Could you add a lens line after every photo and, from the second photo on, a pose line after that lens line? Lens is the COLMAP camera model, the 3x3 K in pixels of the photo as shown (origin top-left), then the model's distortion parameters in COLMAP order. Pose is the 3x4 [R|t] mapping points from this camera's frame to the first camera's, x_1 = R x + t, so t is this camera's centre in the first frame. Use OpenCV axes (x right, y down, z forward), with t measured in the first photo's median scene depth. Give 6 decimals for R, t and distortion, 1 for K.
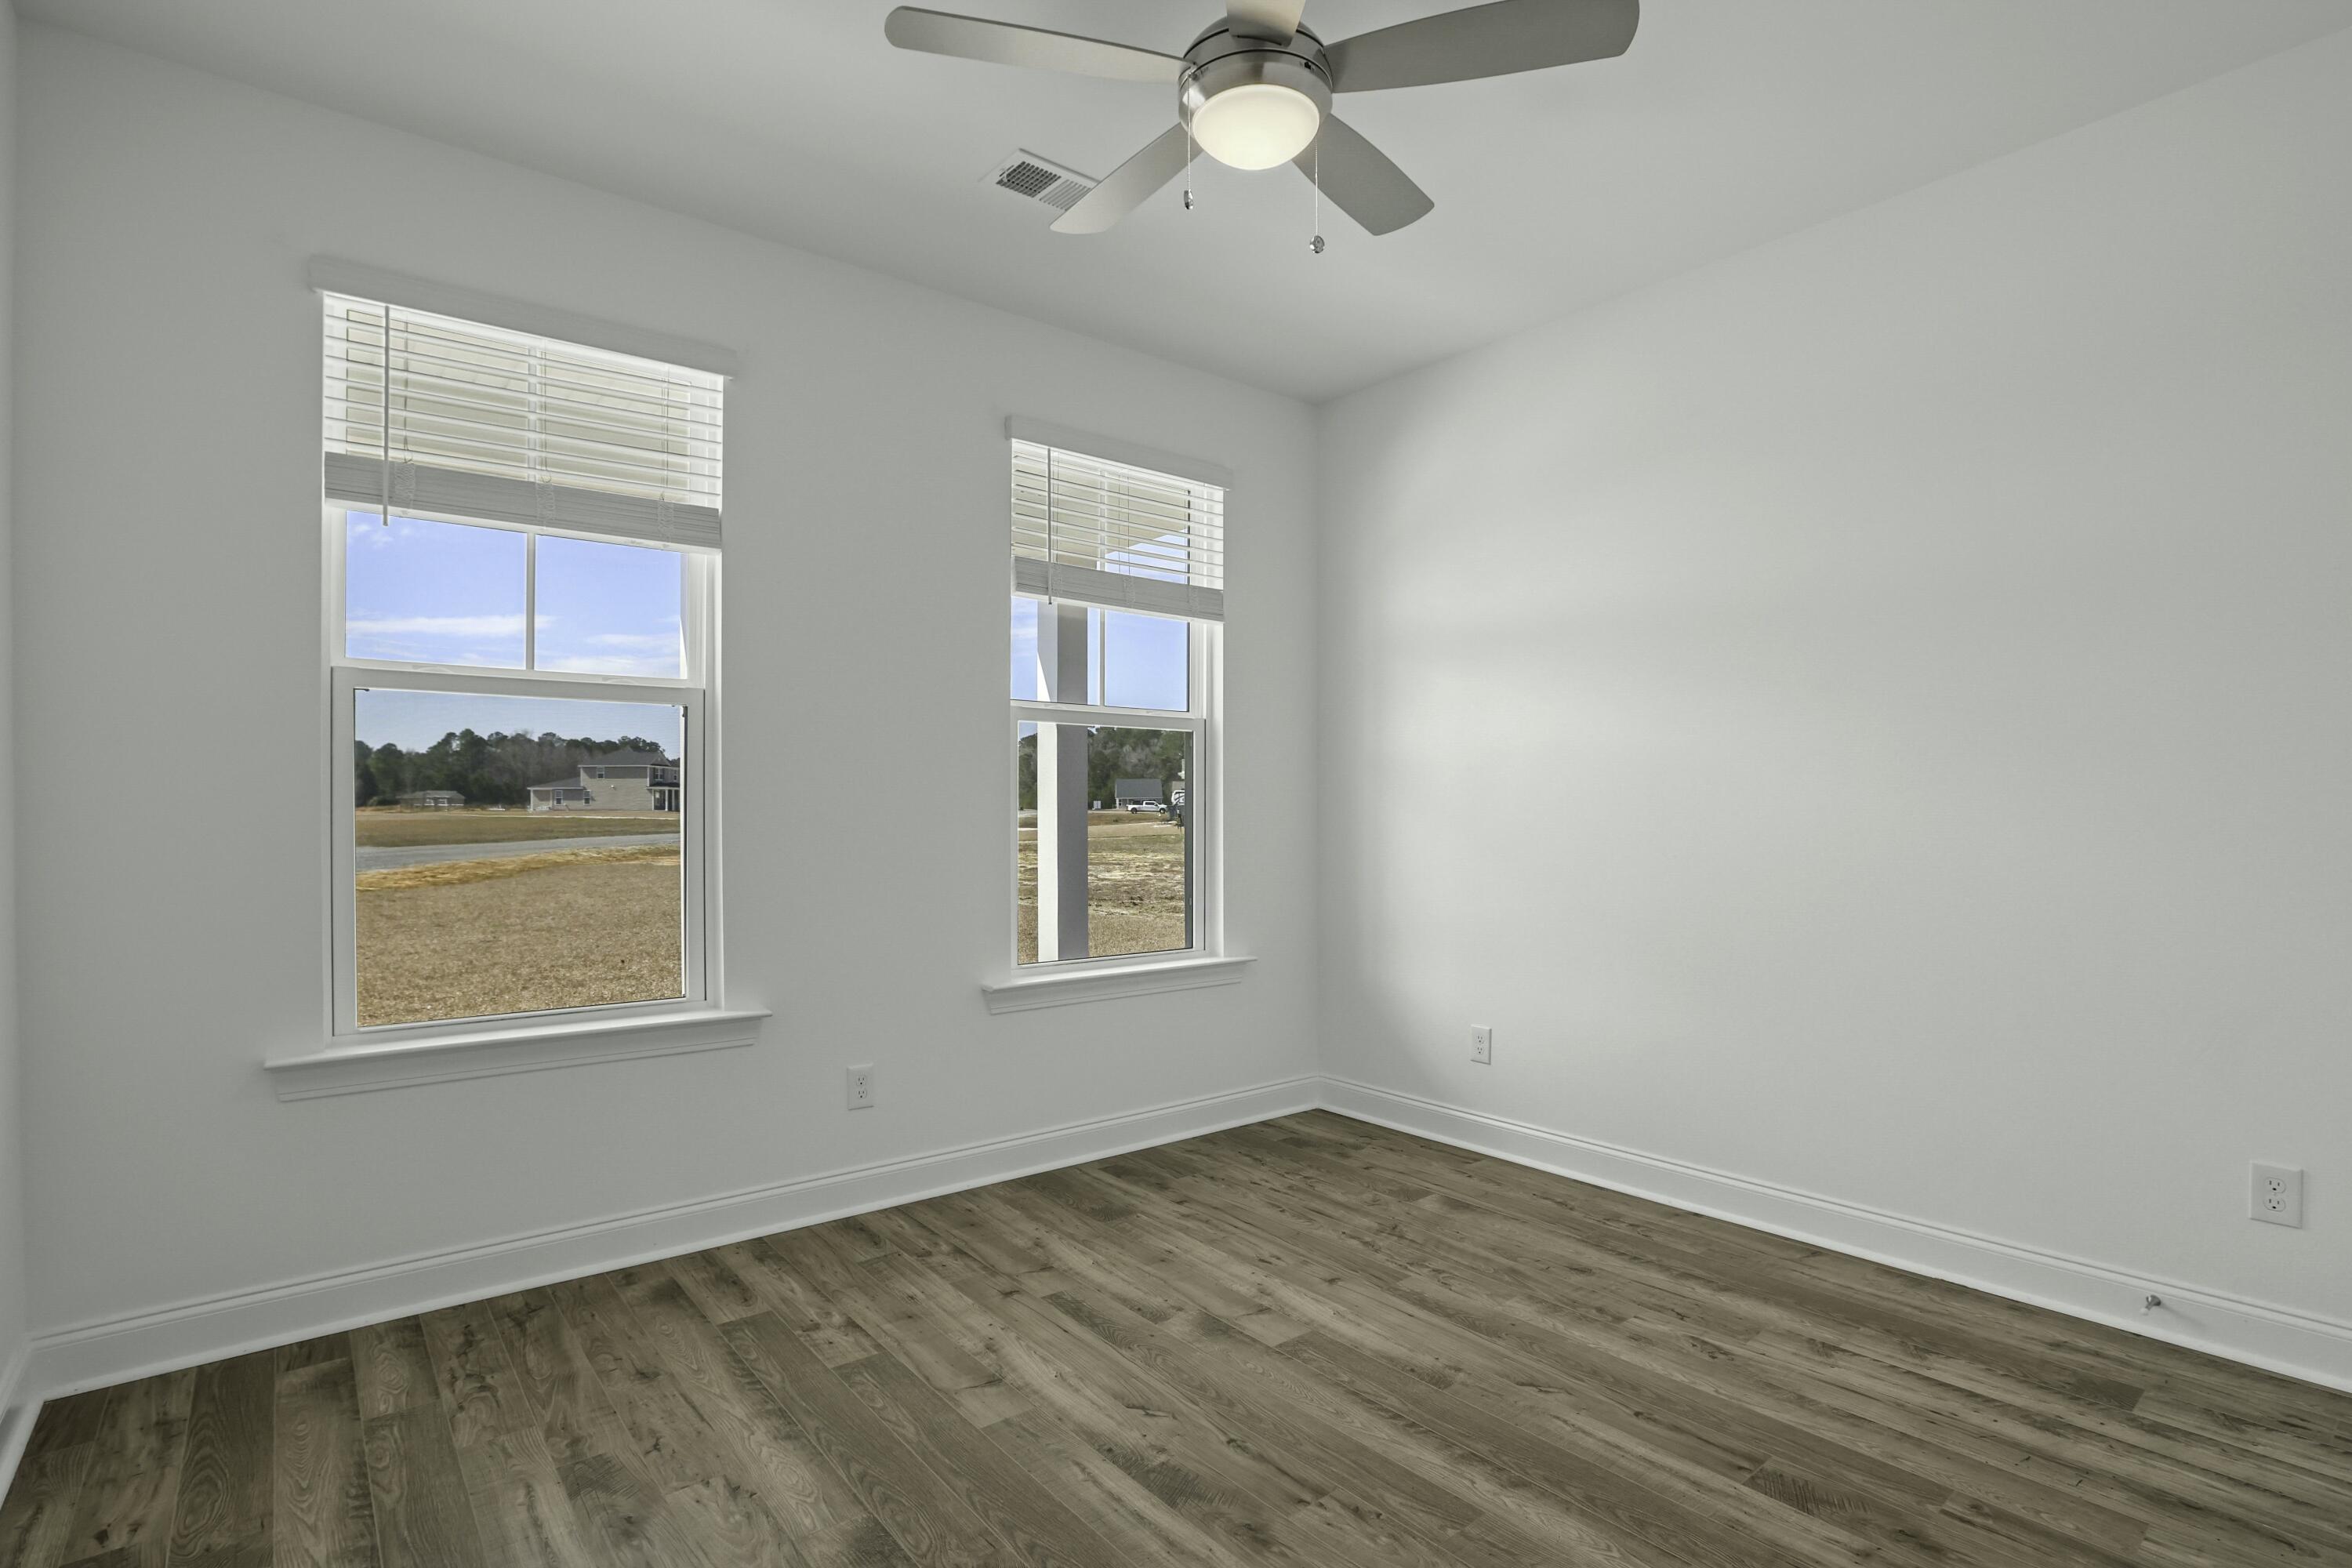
lens RADIAL K [[1171.2, 0, 1176.0], [0, 1171.2, 784.0], [0, 0, 1]] dist [-0.001027, -0.000400]
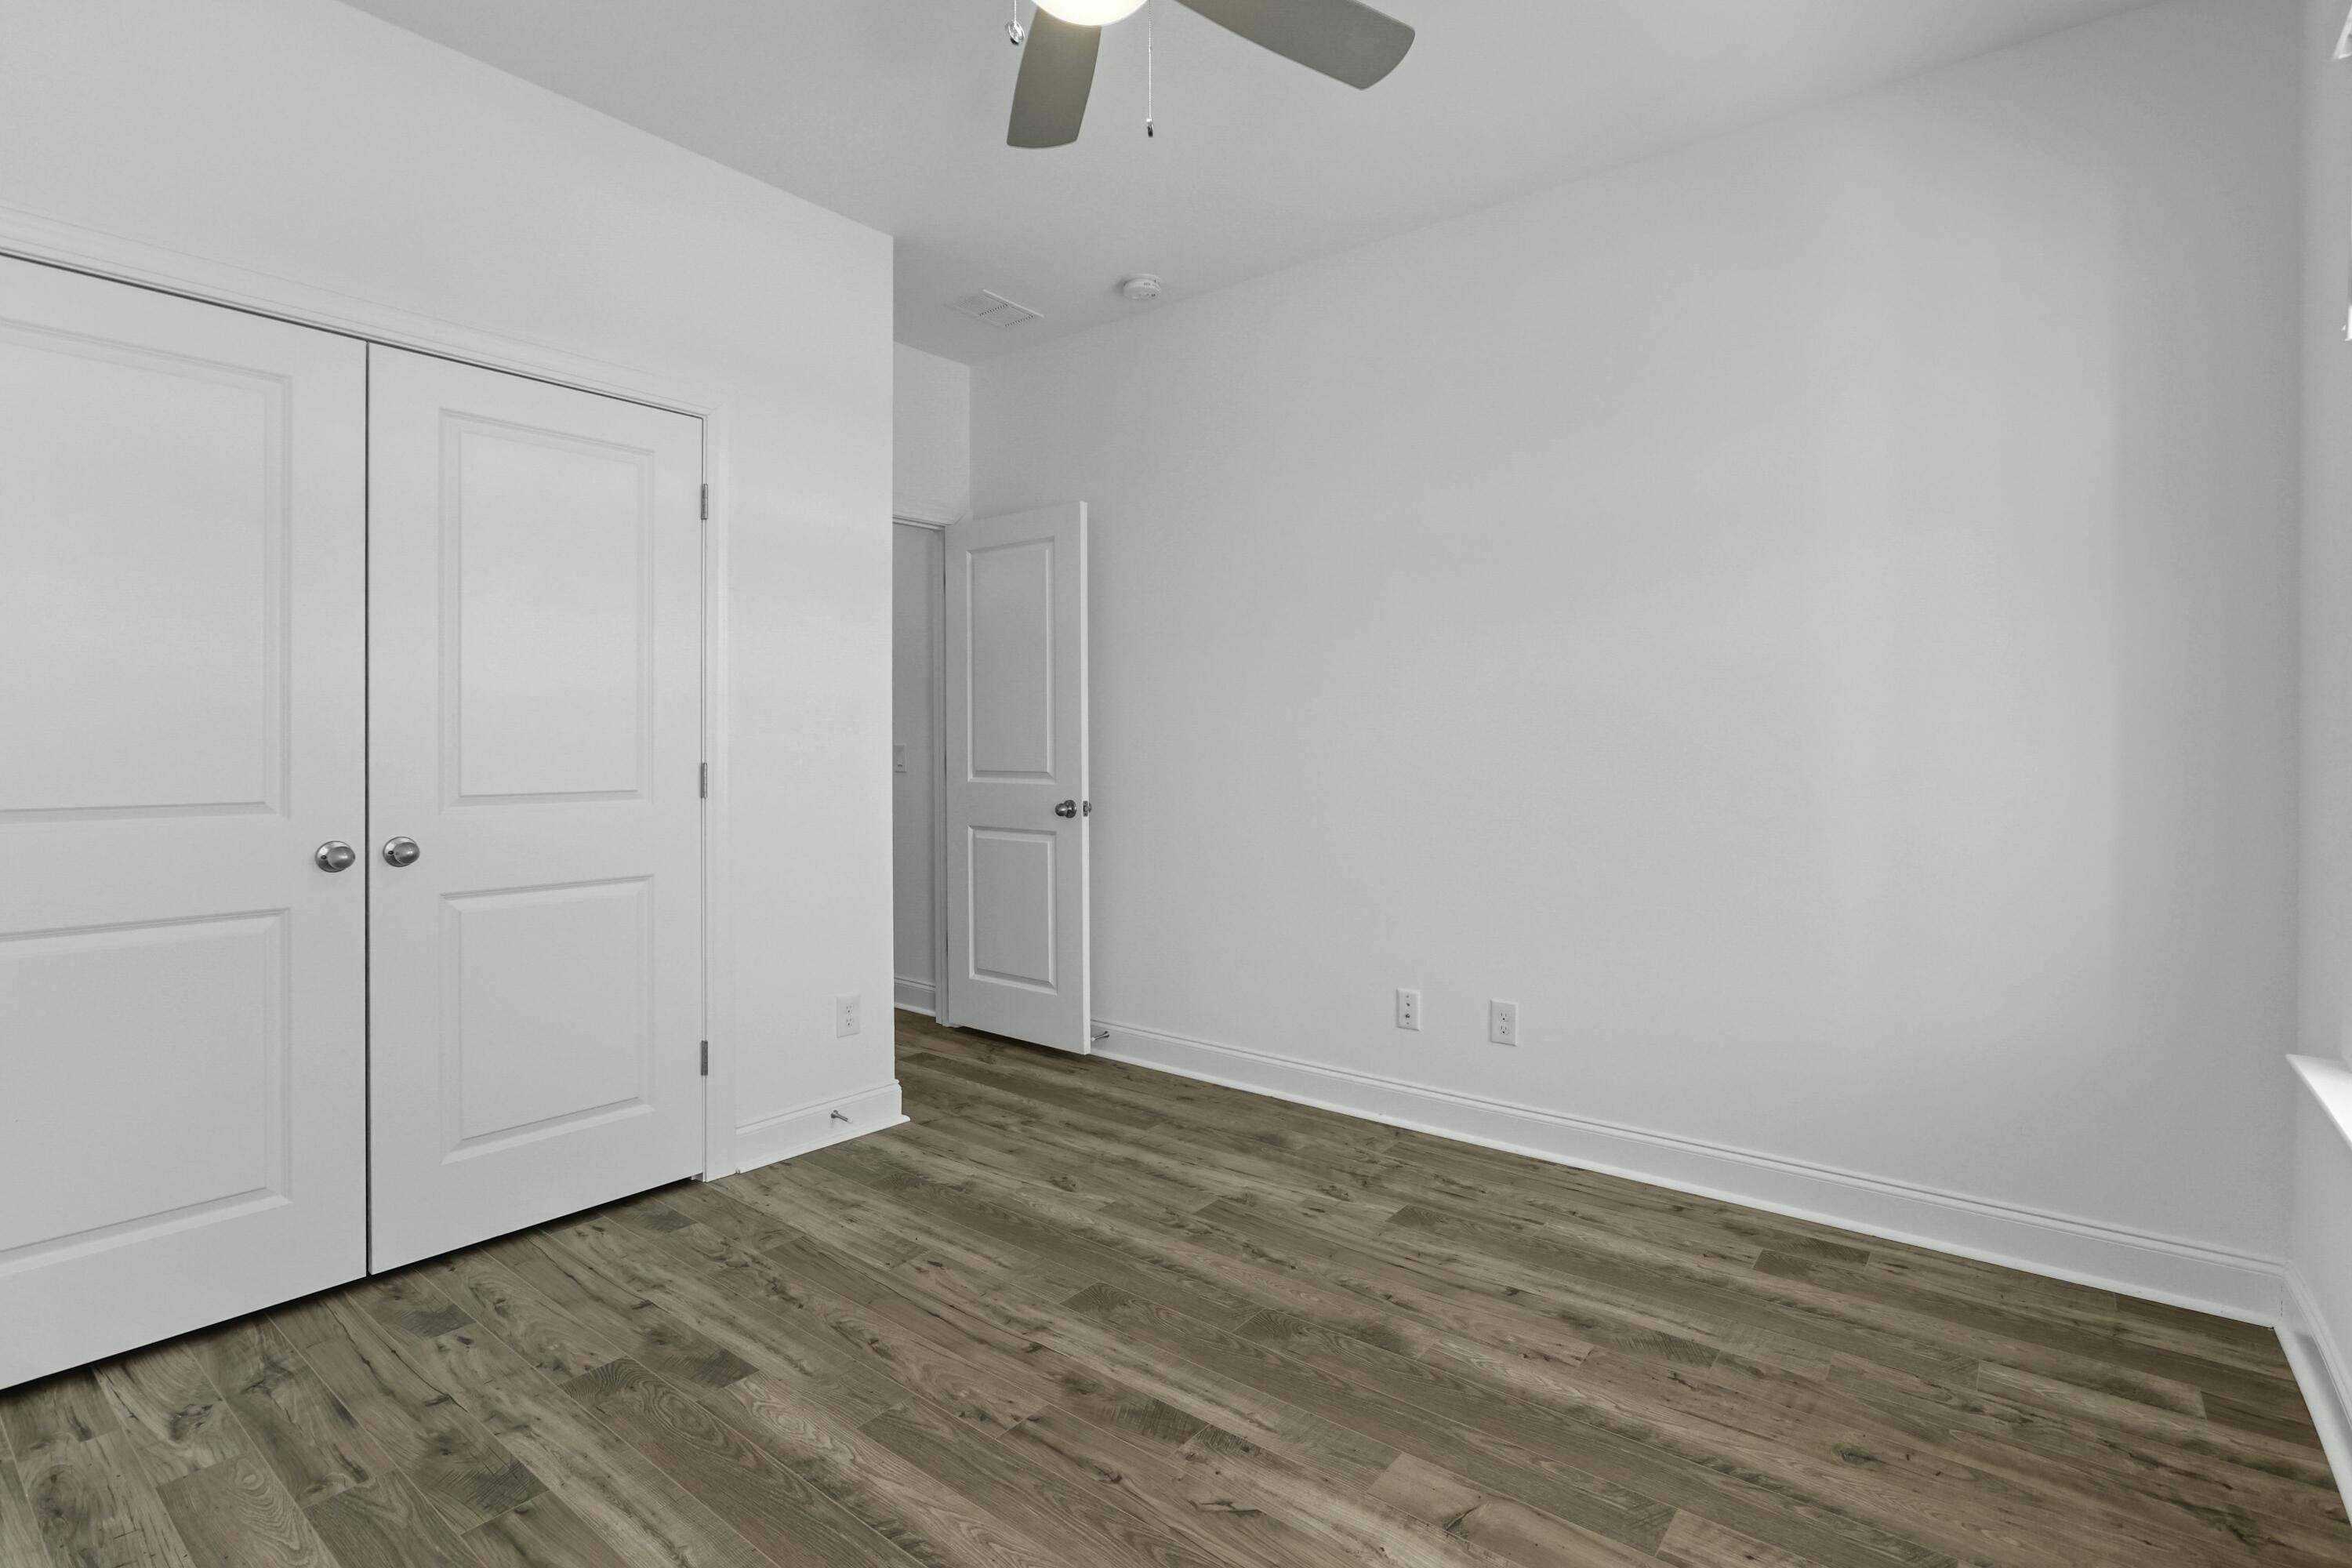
lens RADIAL K [[1171.2, 0, 1176.0], [0, 1171.2, 784.0], [0, 0, 1]] dist [-0.001027, -0.000400]
pose [[-0.975538, 0.007303, -0.219711, 0.195440], [0.003754, 0.999856, 0.016569, 0.036289], [0.219800, 0.015339, -0.975424, 1.891645]]
